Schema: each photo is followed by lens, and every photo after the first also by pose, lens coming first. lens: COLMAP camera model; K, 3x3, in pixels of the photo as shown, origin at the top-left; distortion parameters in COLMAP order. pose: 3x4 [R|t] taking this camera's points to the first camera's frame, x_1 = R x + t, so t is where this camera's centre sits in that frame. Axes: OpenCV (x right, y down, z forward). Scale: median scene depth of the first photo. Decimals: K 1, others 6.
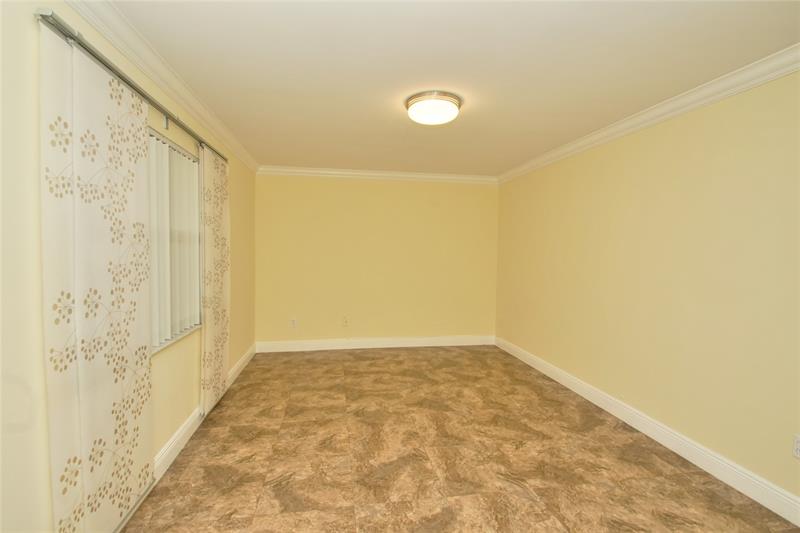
lens RADIAL K [[352.1, 0, 415.1], [0, 352.1, 263.6], [0, 0, 1]] dist [0.003997, -0.012205]
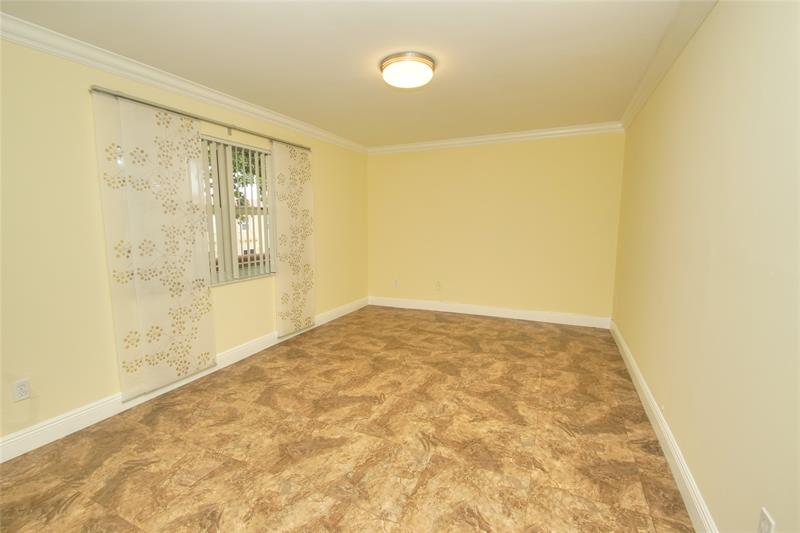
lens RADIAL K [[352.1, 0, 420.8], [0, 352.1, 265.5], [0, 0, 1]] dist [0.003997, -0.012205]
pose [[0.834538, 0.047621, -0.548888, 0.640807], [-0.002352, 0.996556, 0.082885, 0.026808], [0.550945, -0.067880, 0.831777, 0.154504]]
